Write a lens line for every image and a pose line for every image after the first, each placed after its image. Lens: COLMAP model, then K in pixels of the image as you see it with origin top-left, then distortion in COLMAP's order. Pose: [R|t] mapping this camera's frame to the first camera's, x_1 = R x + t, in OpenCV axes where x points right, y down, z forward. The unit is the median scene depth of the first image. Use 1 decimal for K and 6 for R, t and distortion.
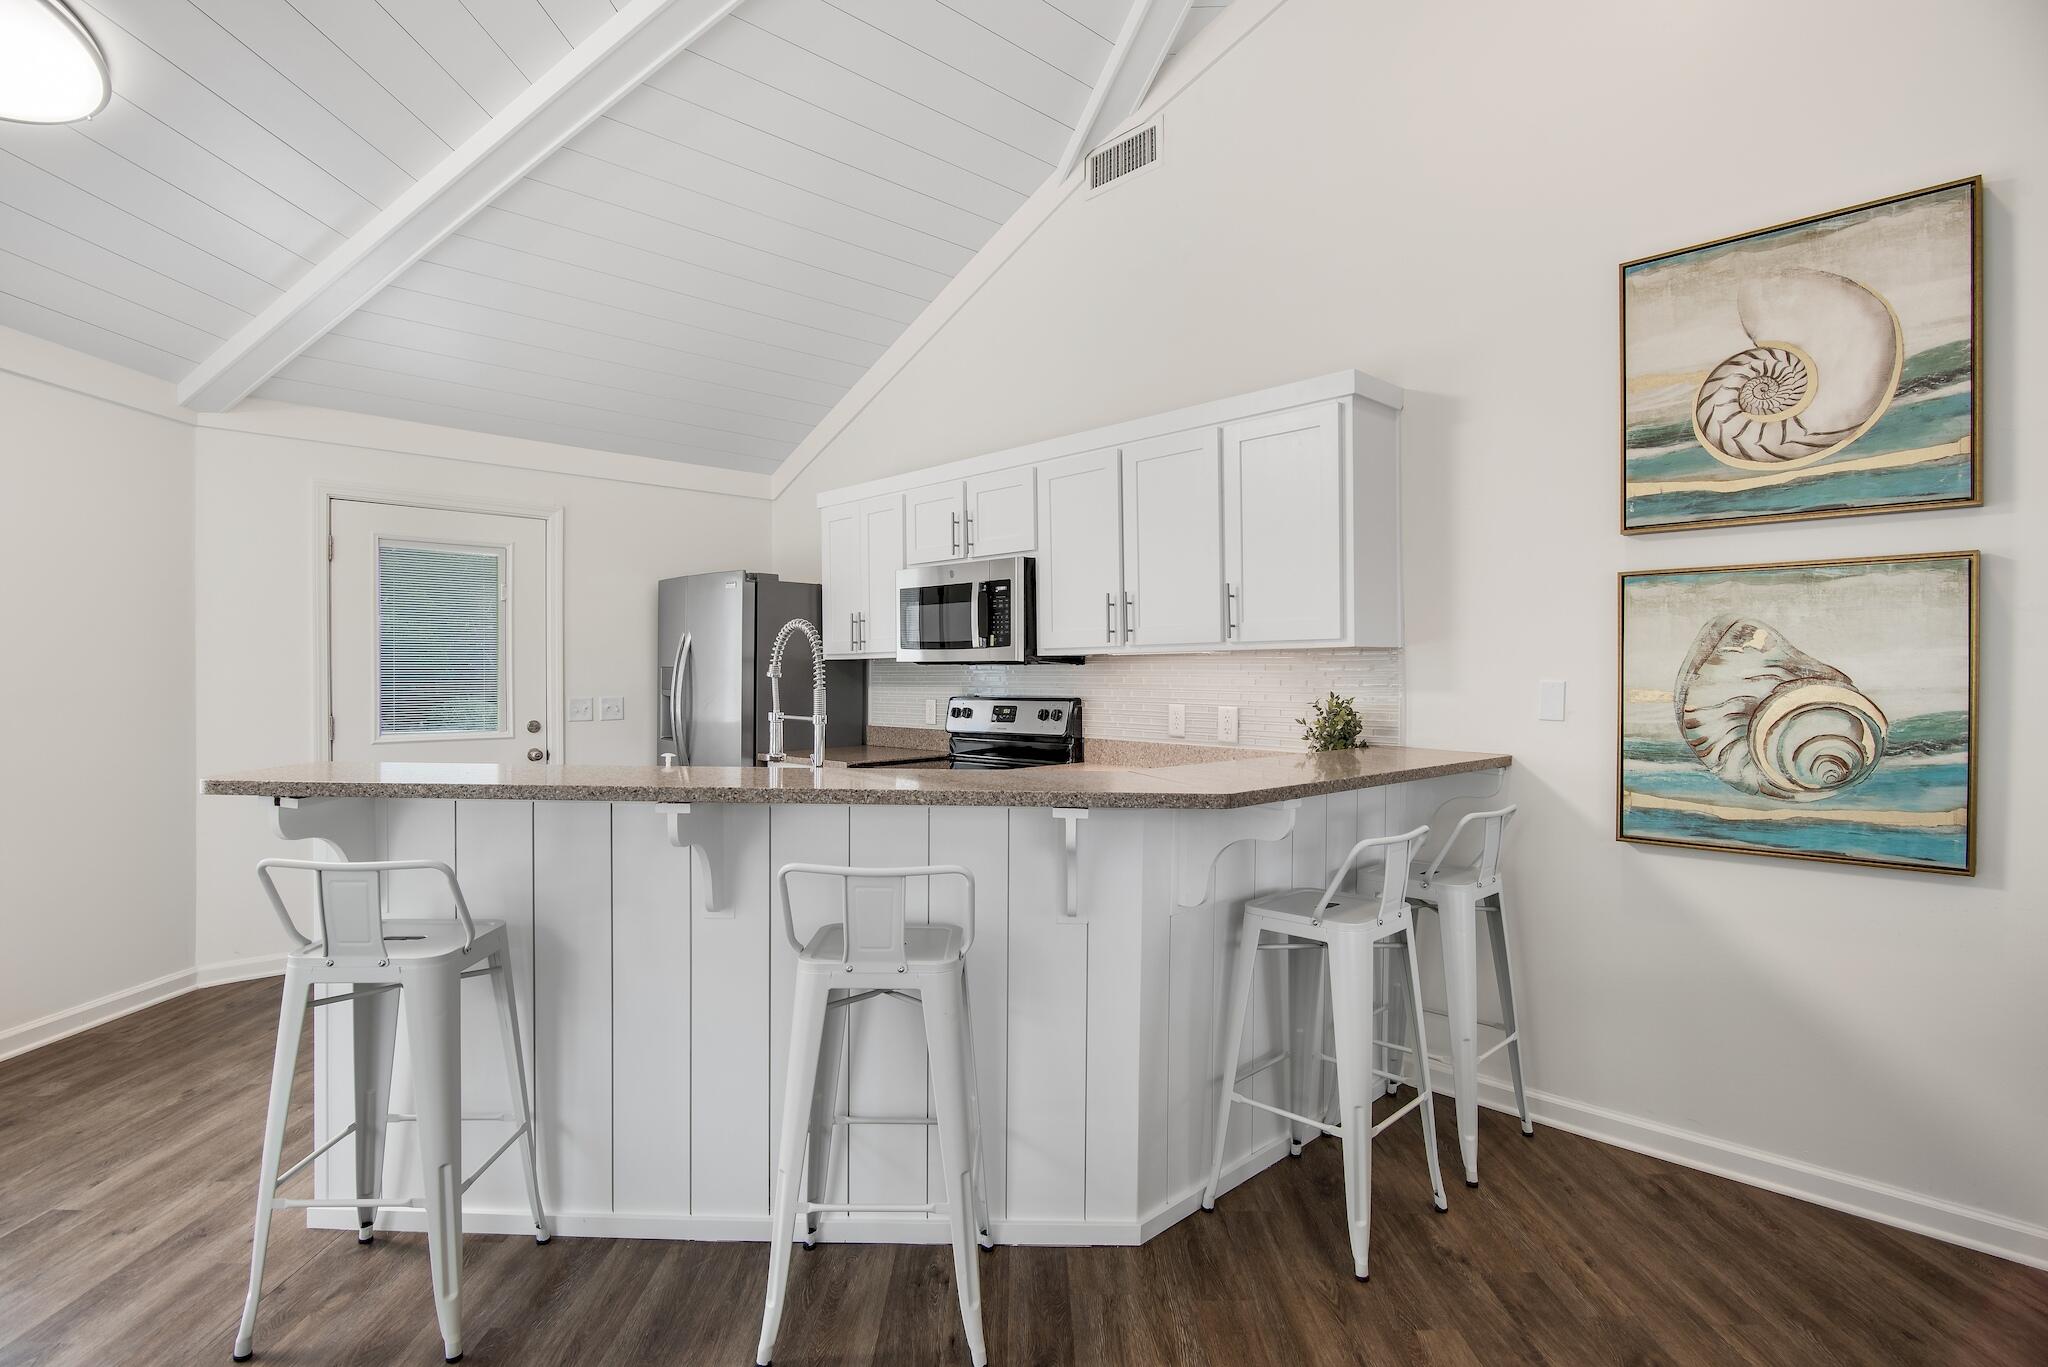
lens RADIAL K [[1014.1, 0, 1027.8], [0, 1014.1, 680.2], [0, 0, 1]] dist [-0.017391, -0.000276]
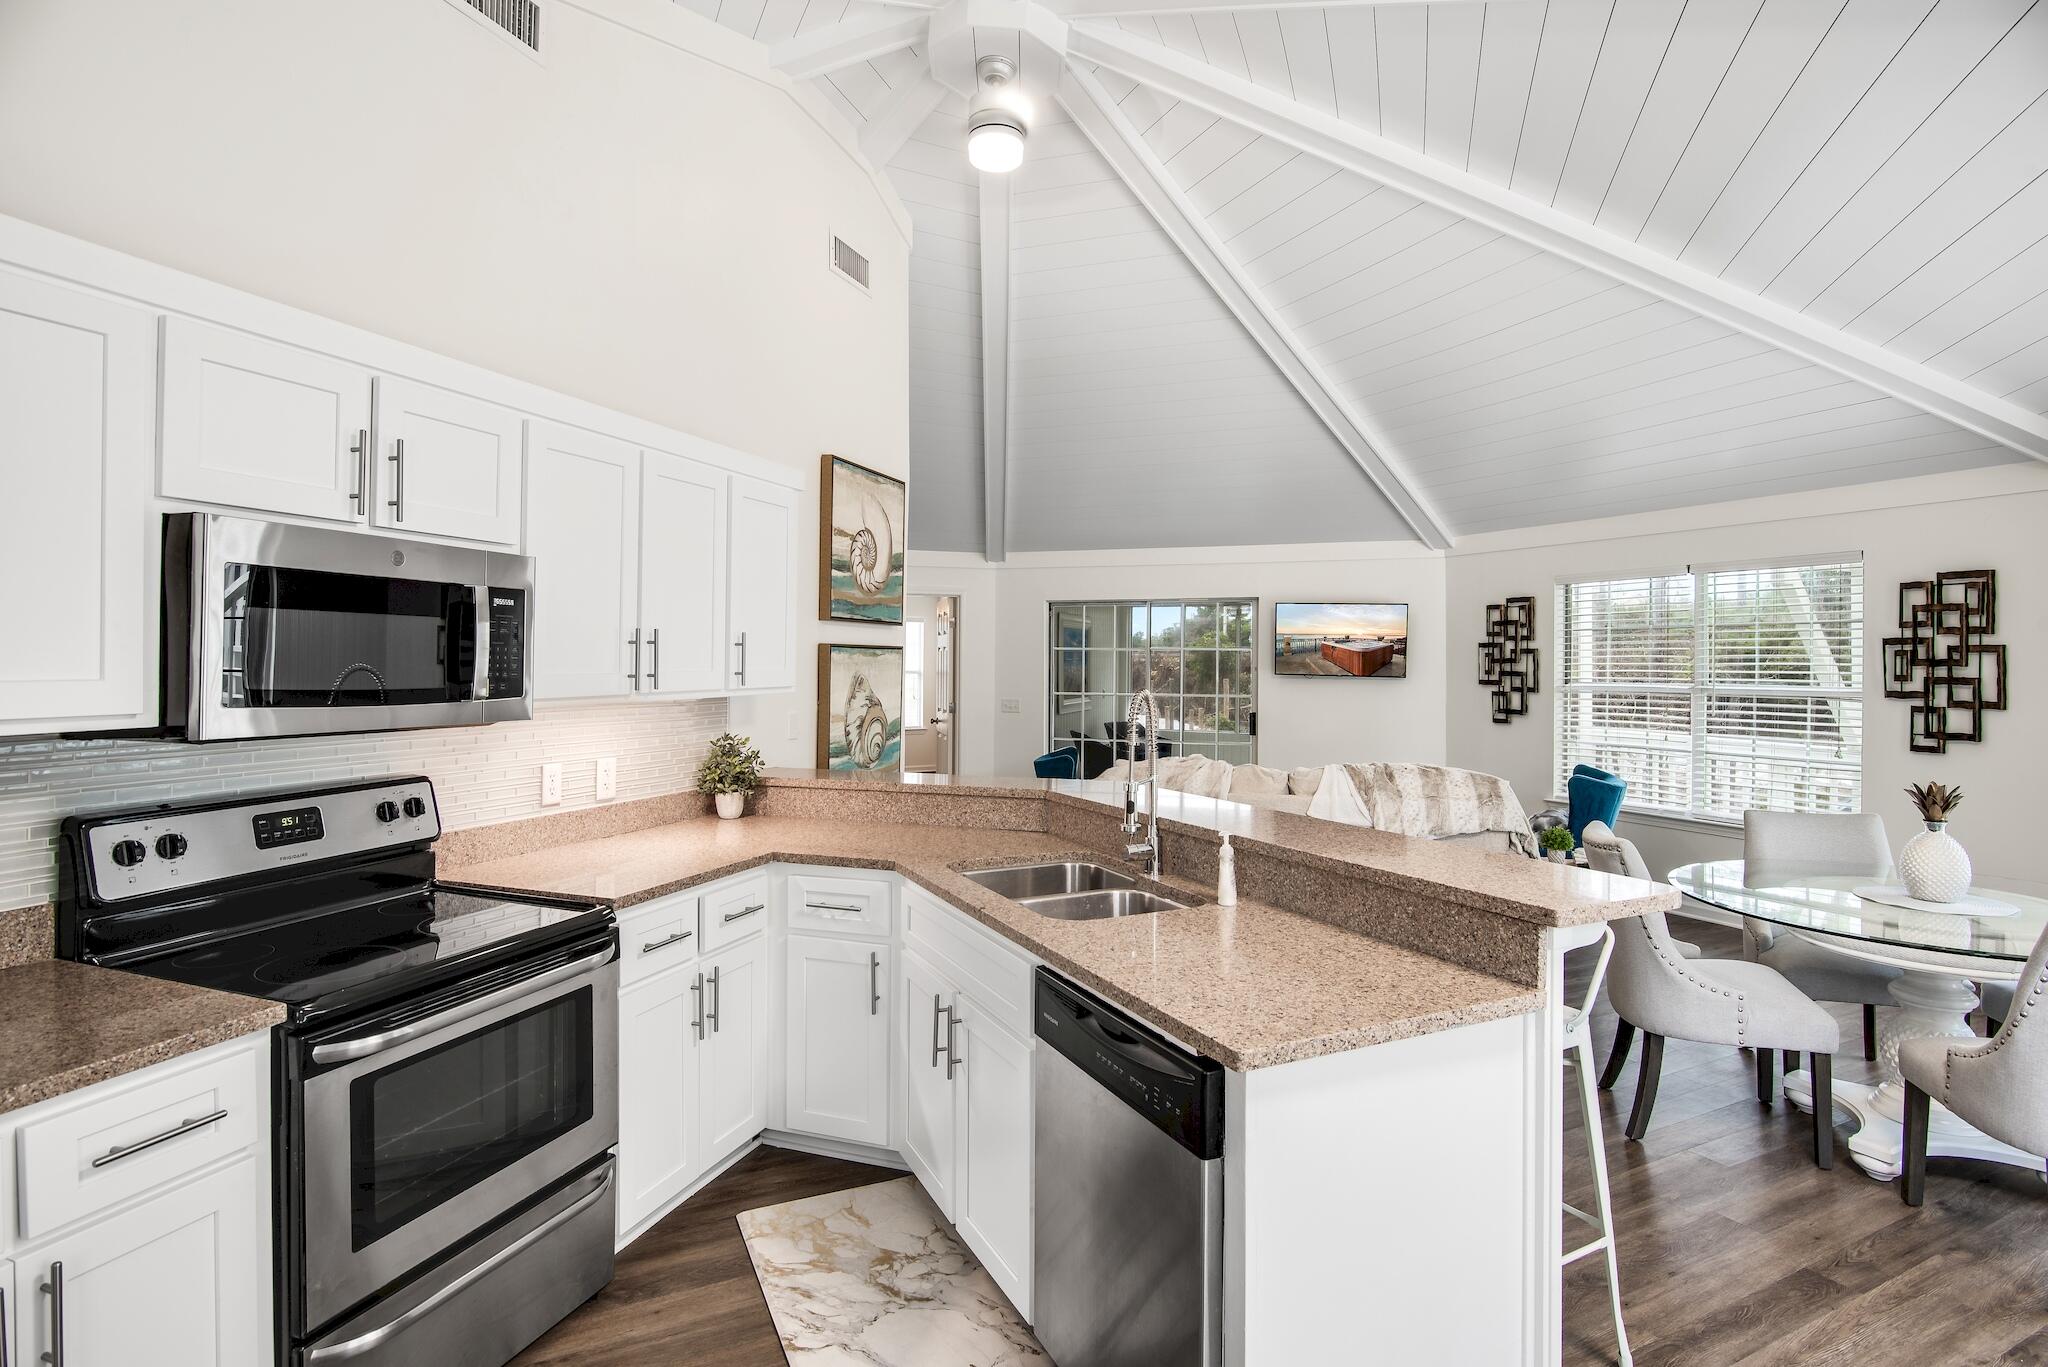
lens RADIAL K [[1030.6, 0, 1036.6], [0, 1030.6, 666.7], [0, 0, 1]] dist [-0.018344, -0.001422]
pose [[-0.447661, -0.005595, 0.894186, -1.110011], [0.001366, 0.999975, 0.006941, -0.086343], [-0.894202, 0.004329, -0.447642, 1.533680]]
